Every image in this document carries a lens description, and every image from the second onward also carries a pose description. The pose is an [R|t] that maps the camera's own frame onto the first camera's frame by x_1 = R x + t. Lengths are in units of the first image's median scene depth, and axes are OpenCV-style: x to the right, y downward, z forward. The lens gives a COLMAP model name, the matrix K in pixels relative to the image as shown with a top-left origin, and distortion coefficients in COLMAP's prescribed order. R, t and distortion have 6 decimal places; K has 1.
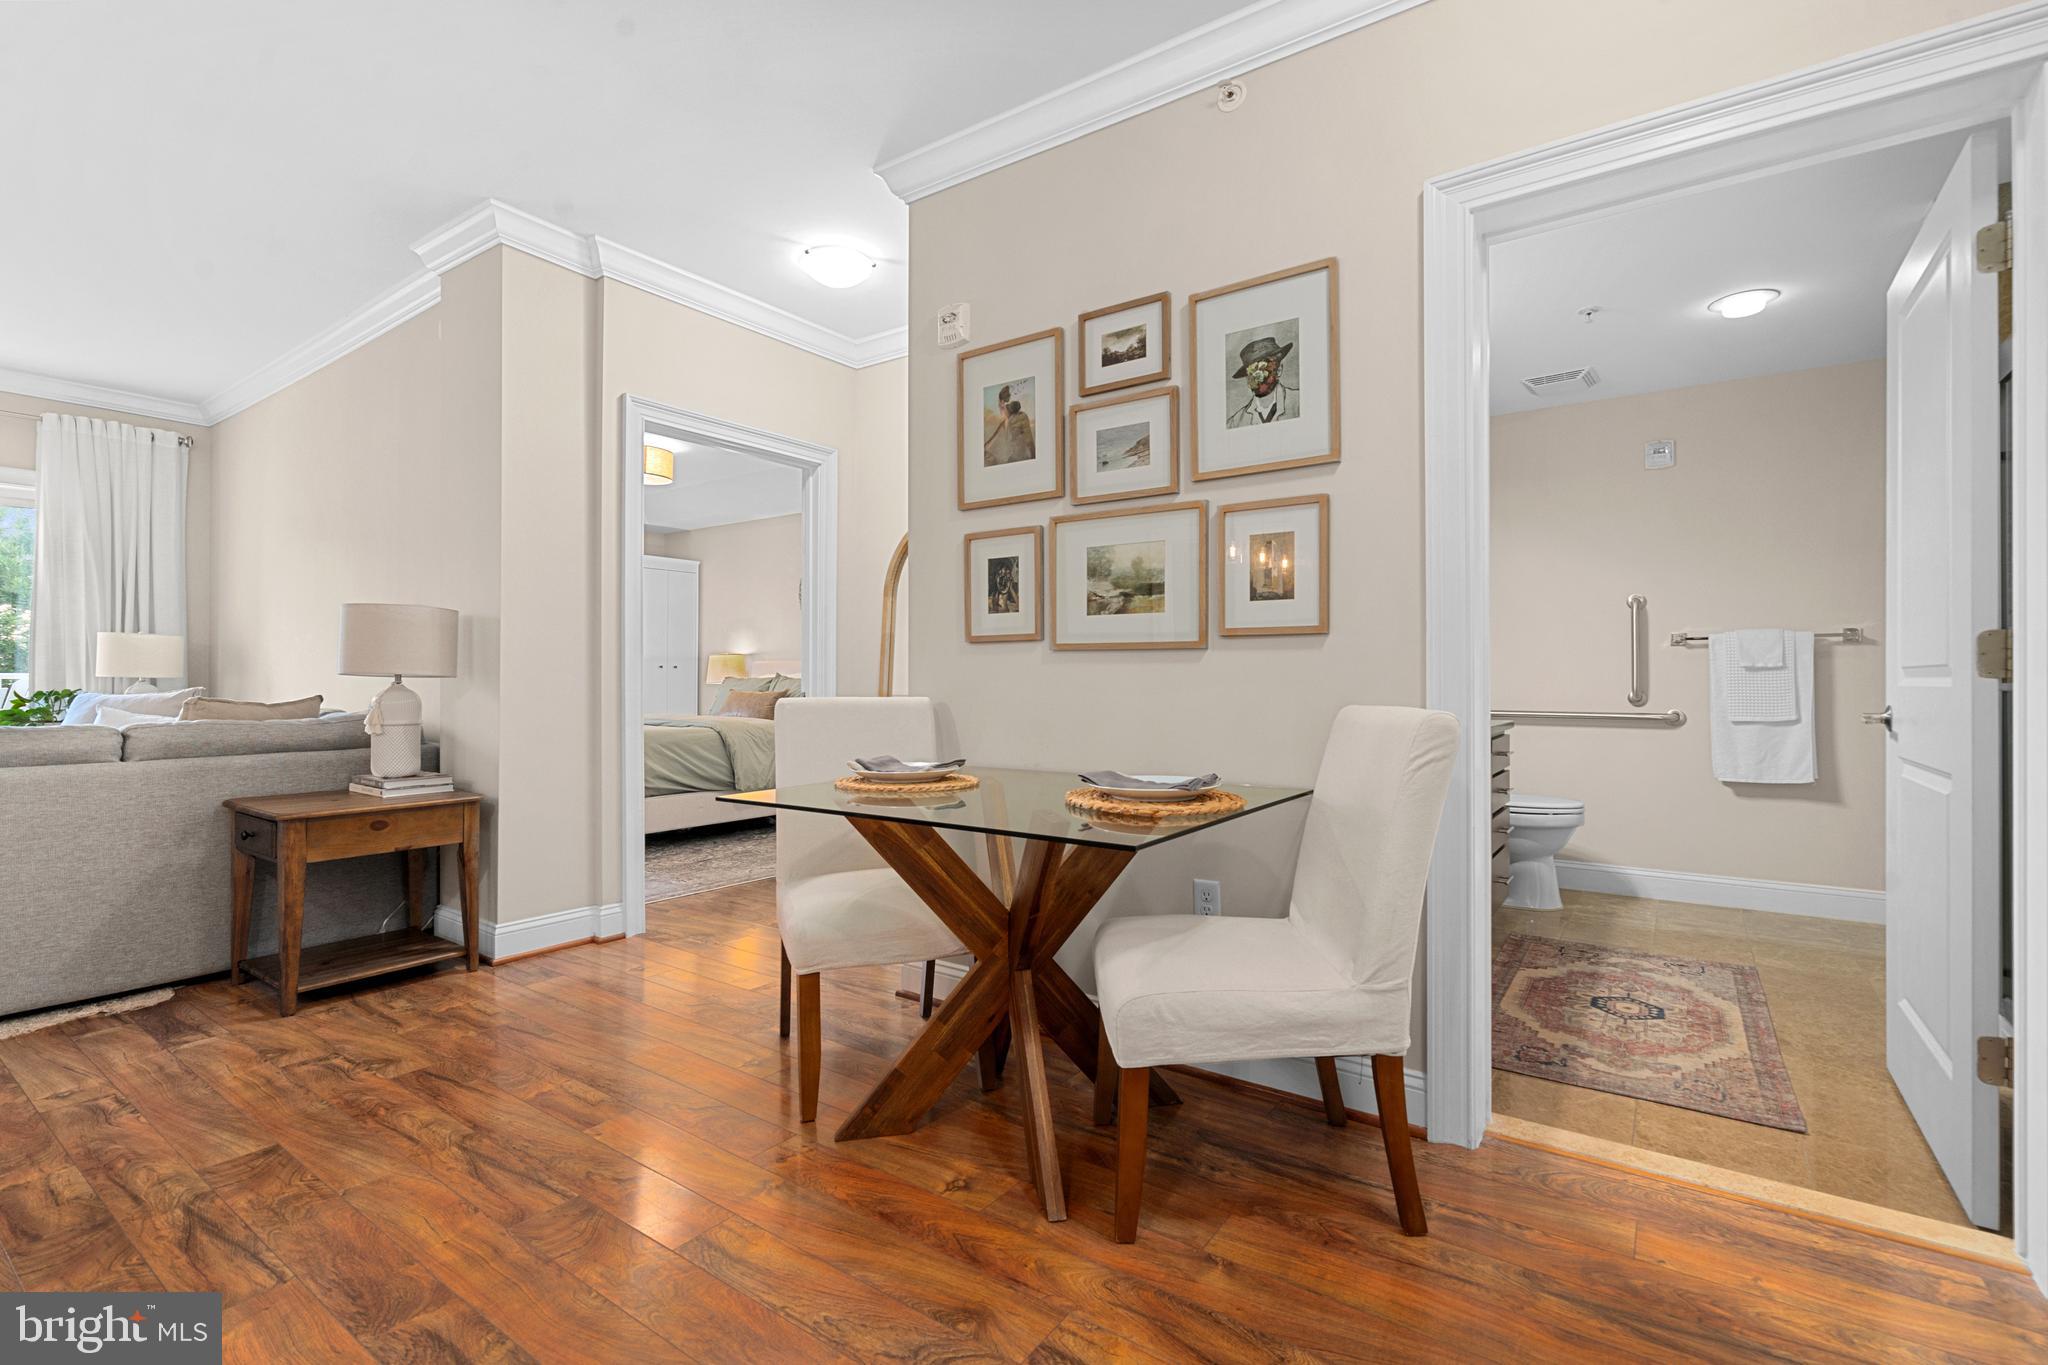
lens RADIAL K [[930.7, 0, 1016.3], [0, 930.7, 678.3], [0, 0, 1]] dist [0.000487, 0.000061]
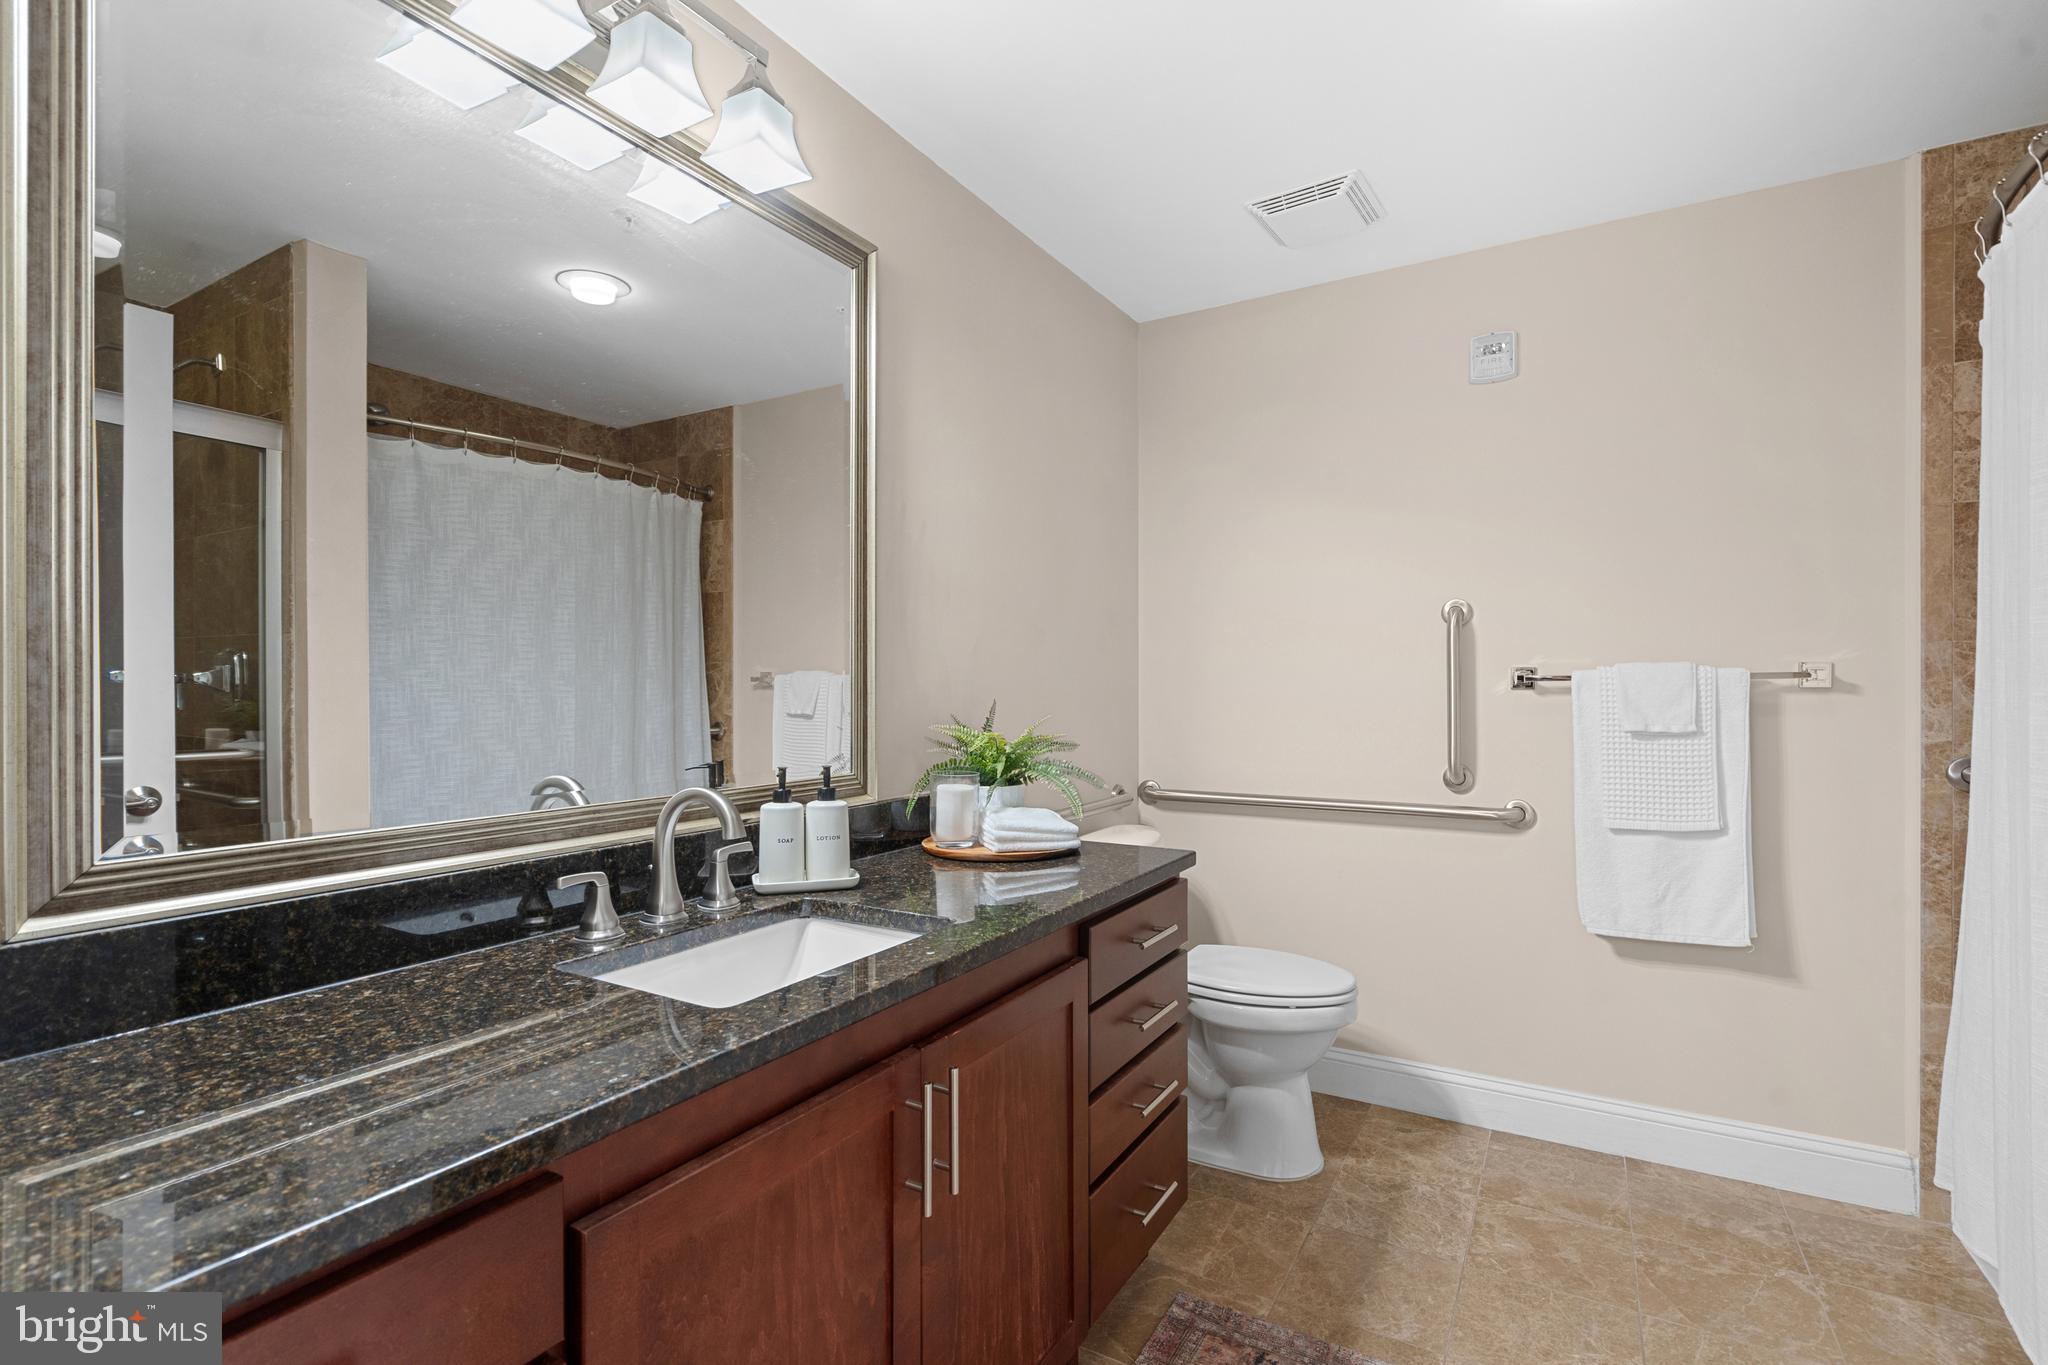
lens RADIAL K [[930.7, 0, 1032.0], [0, 930.7, 682.9], [0, 0, 1]] dist [0.000487, 0.000061]
pose [[0.995903, -0.004374, 0.090318, 0.379567], [0.004032, 0.999984, 0.003963, -0.044713], [-0.090334, -0.003582, 0.995905, 0.483454]]
